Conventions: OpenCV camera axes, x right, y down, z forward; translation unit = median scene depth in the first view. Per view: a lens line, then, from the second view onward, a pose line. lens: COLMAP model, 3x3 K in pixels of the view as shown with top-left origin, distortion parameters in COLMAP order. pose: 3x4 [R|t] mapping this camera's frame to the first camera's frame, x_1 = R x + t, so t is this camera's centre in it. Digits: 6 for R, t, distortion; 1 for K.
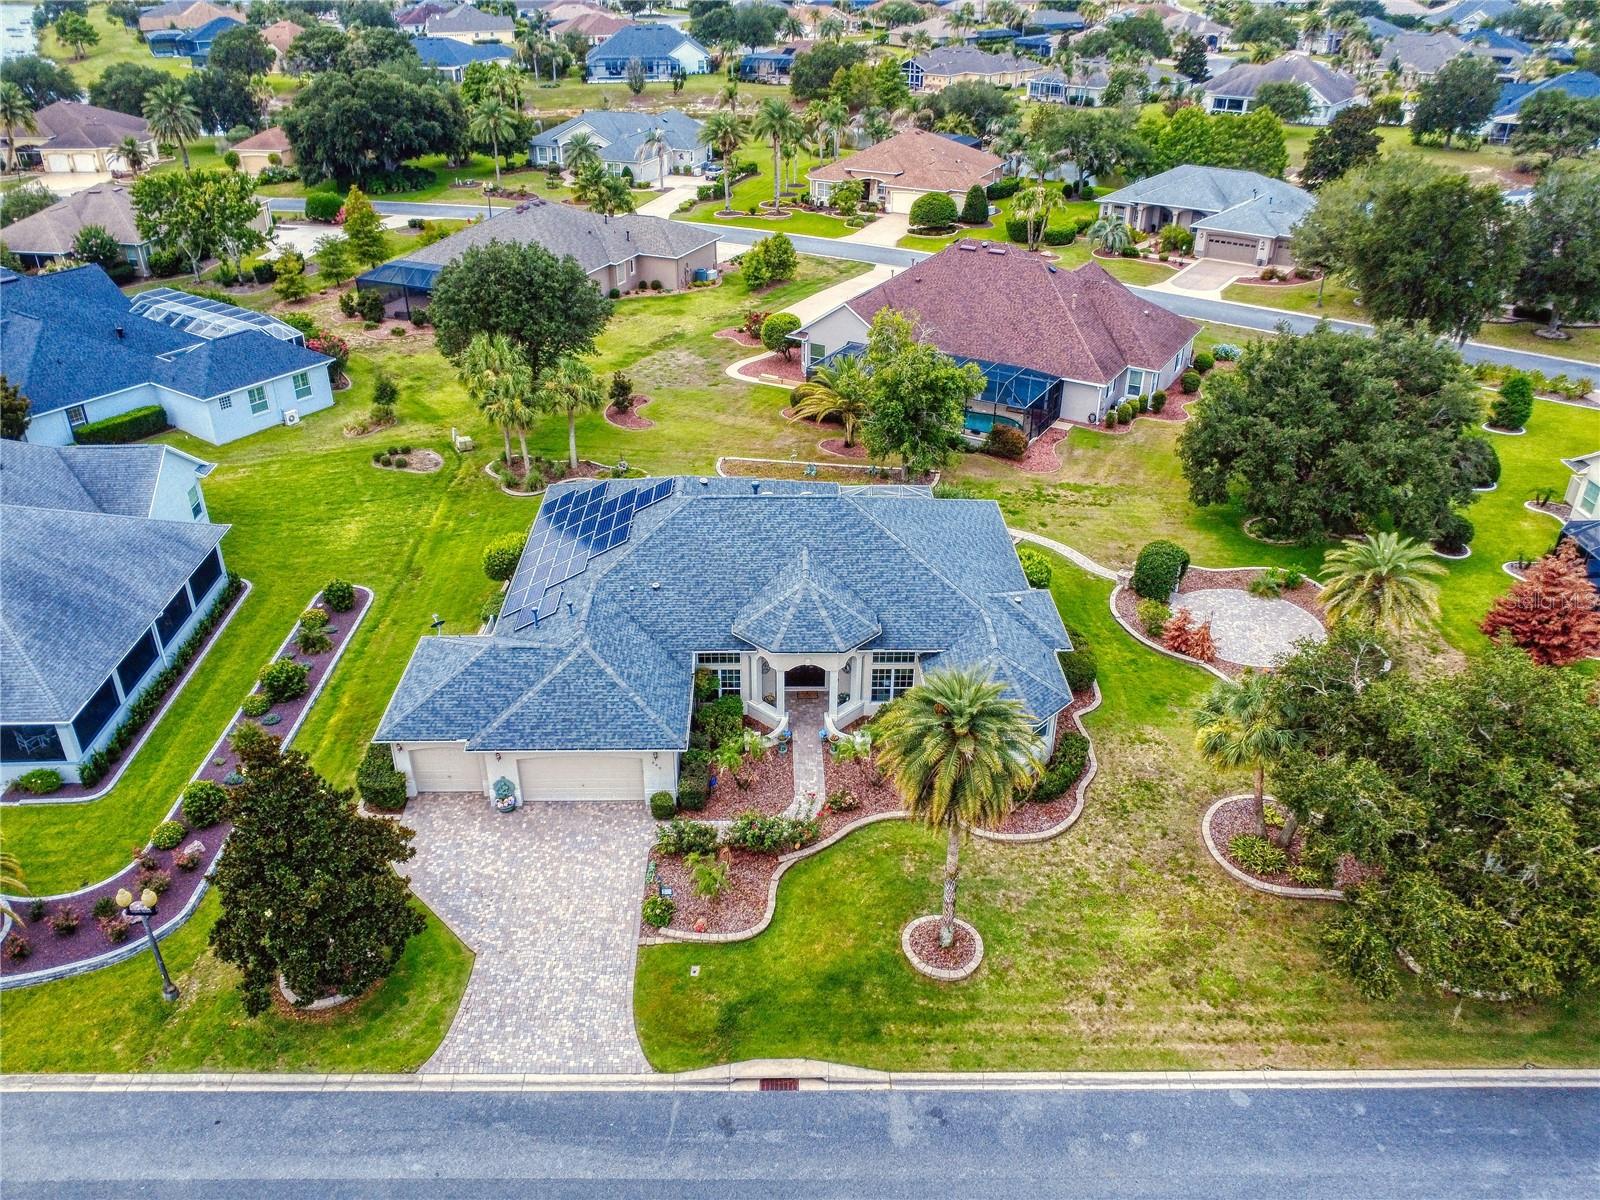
lens RADIAL K [[1224.2, 0, 761.1], [0, 1224.2, 610.0], [0, 0, 1]] dist [0.005472, -0.000805]
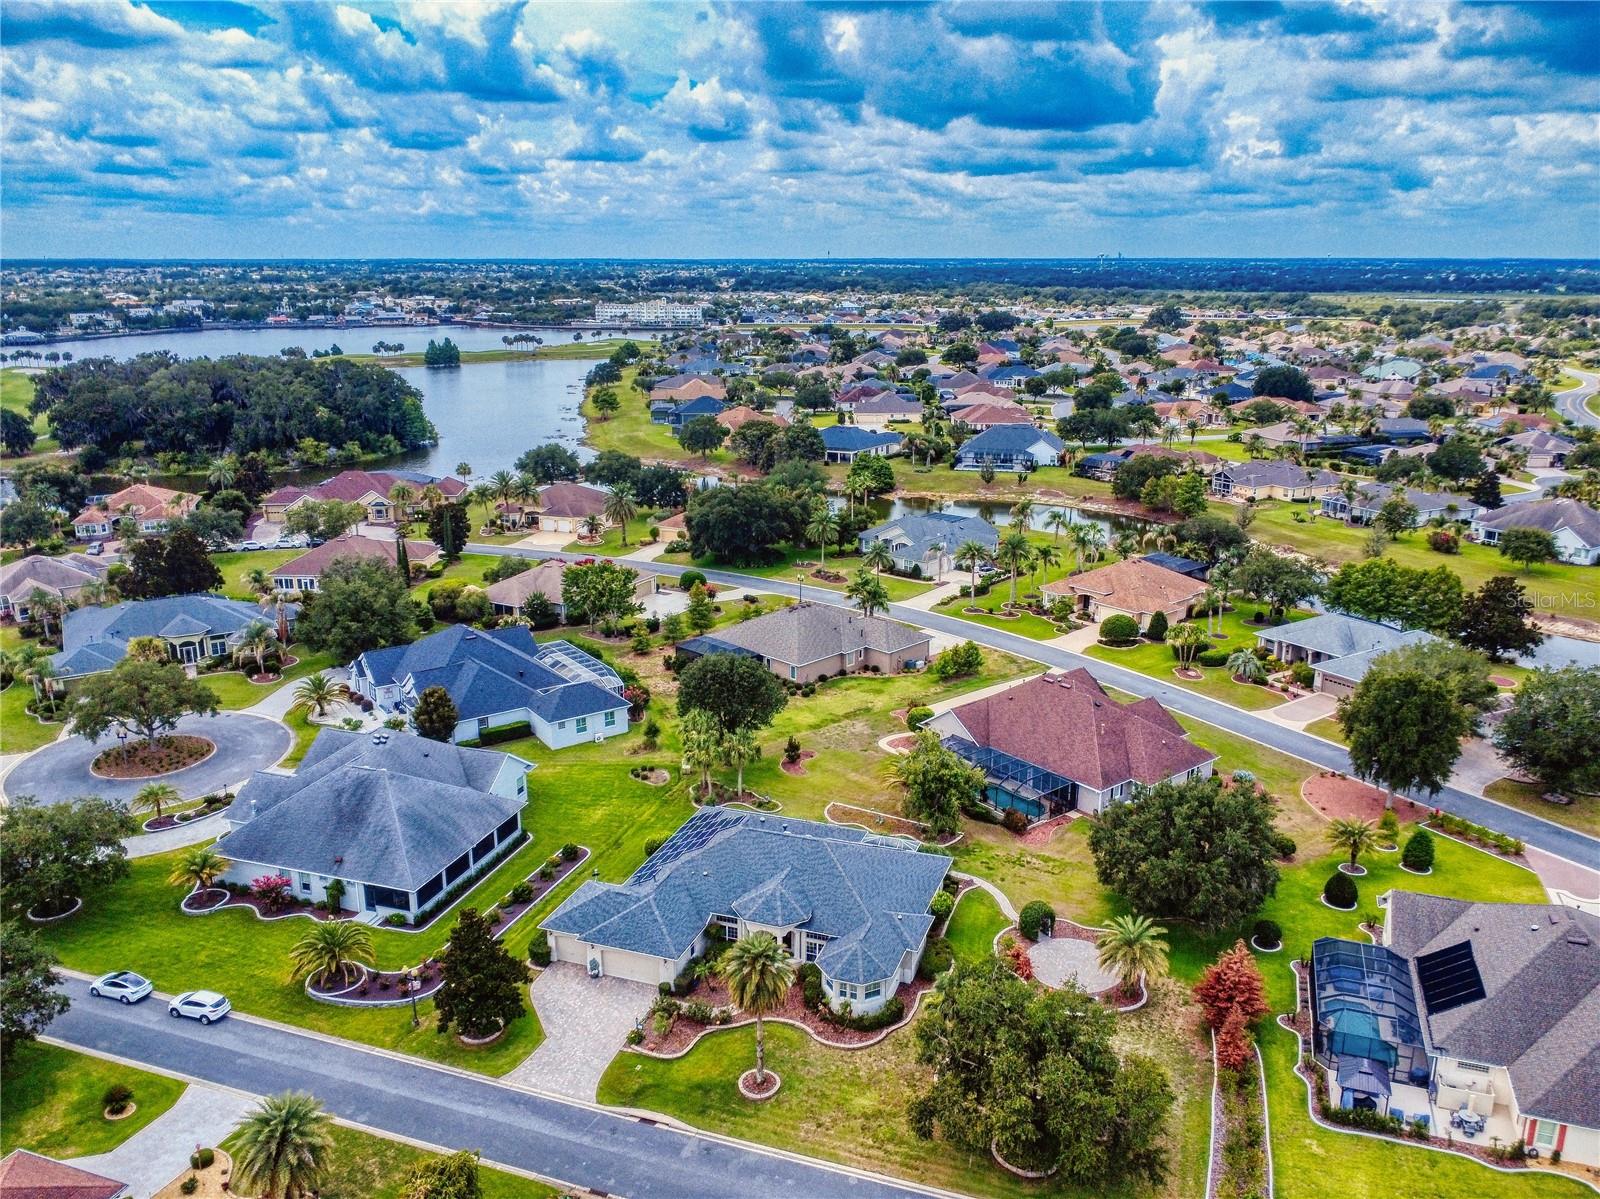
lens RADIAL K [[1224.2, 0, 792.7], [0, 1224.2, 648.5], [0, 0, 1]] dist [0.005472, -0.000805]
pose [[0.939758, 0.107789, -0.324401, 0.617457], [-0.171906, 0.969276, -0.175934, -0.048918], [0.295470, 0.221102, 0.929415, -0.765961]]
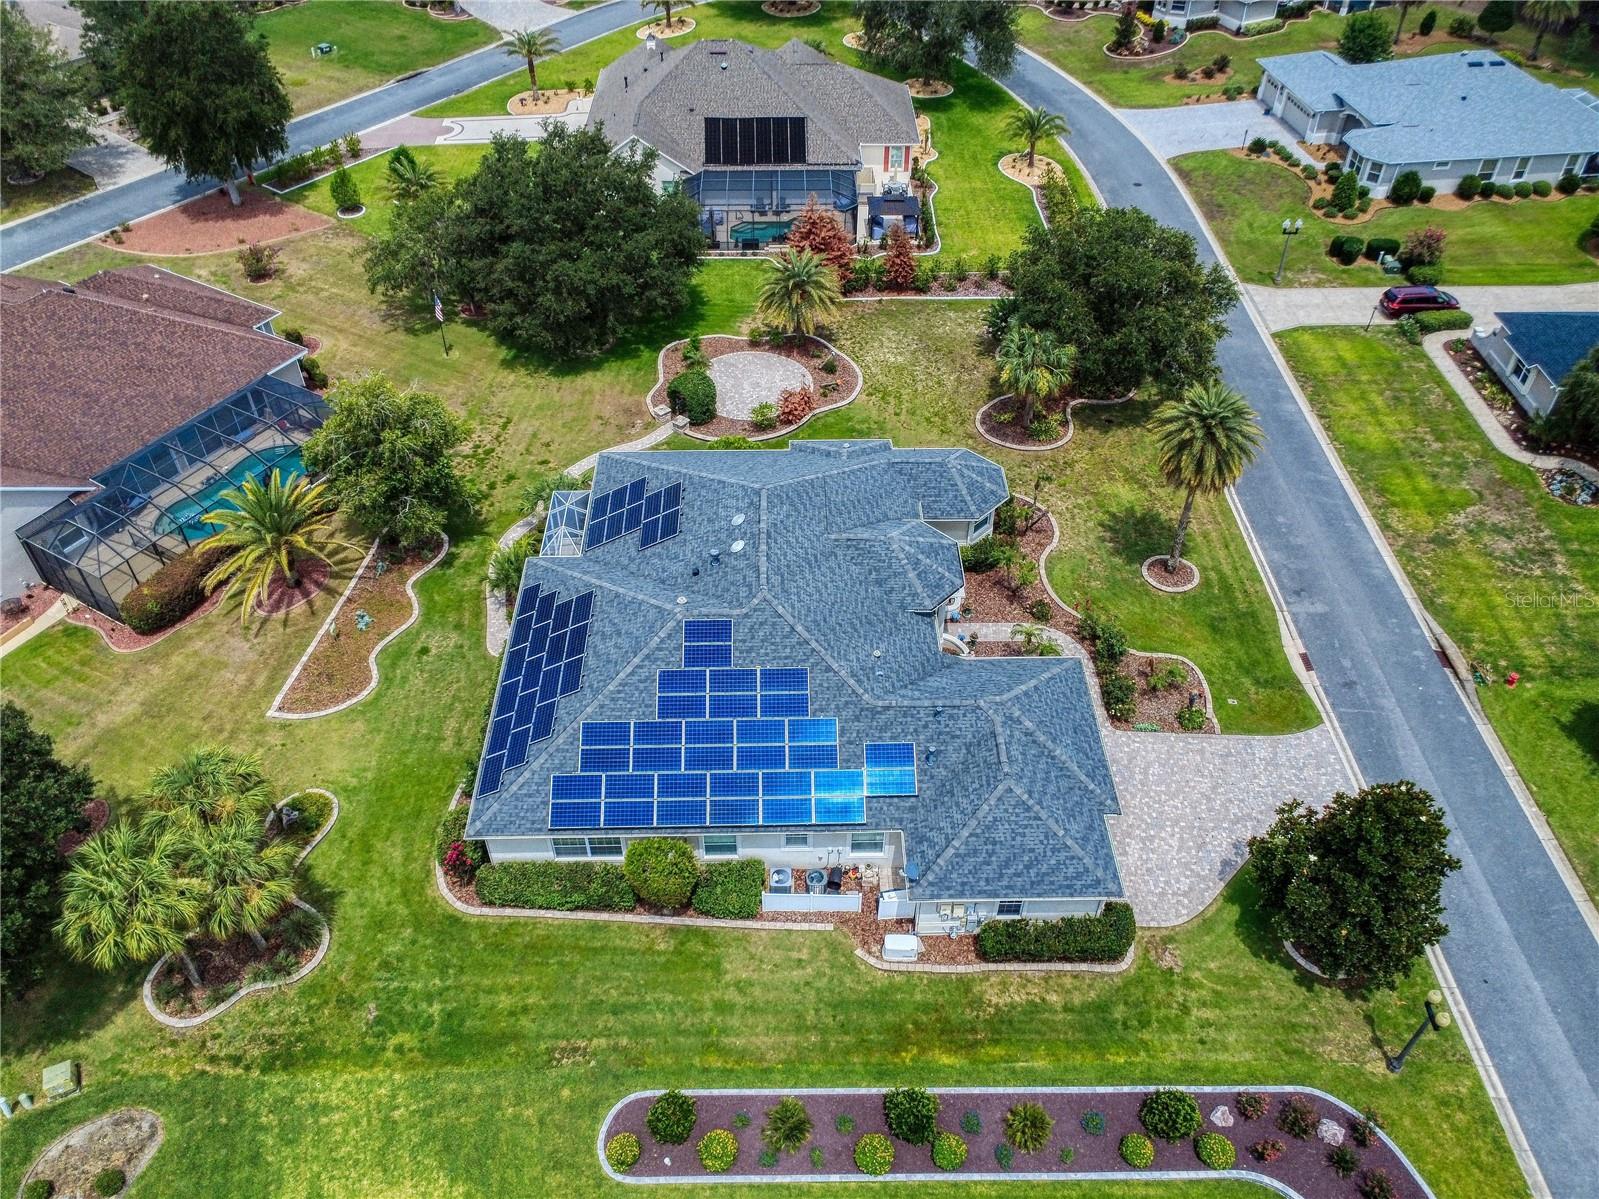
lens RADIAL K [[1223.5, 0, 809.4], [0, 1223.5, 605.6], [0, 0, 1]] dist [0.005472, -0.000805]
pose [[-0.026640, -0.679080, 0.733581, -0.777985], [0.493189, 0.629384, 0.600534, -0.657958], [-0.869514, 0.377793, 0.318147, 0.760002]]
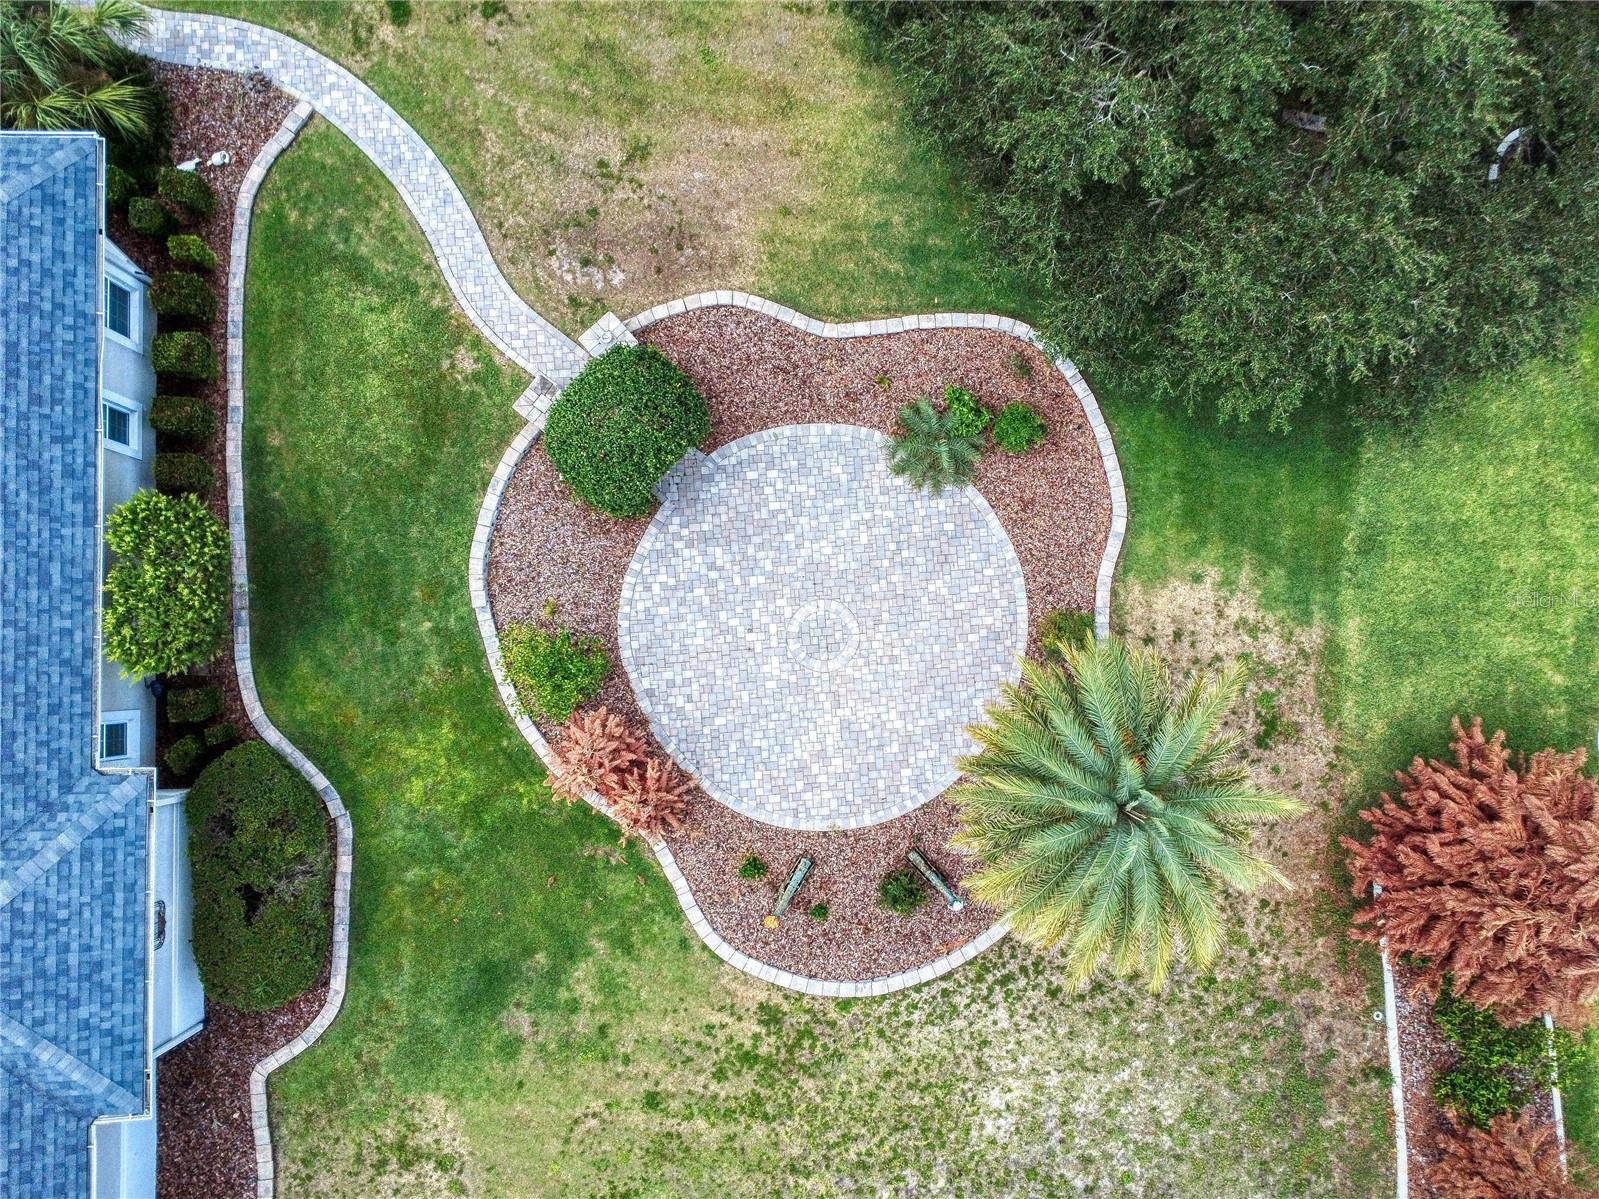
lens RADIAL K [[1223.5, 0, 856.6], [0, 1223.5, 624.3], [0, 0, 1]] dist [0.005472, -0.000805]
pose [[0.998594, -0.013815, 0.051176, 0.456537], [-0.036264, 0.526095, 0.849652, -0.361465], [-0.038661, -0.850314, 0.524854, 0.950485]]
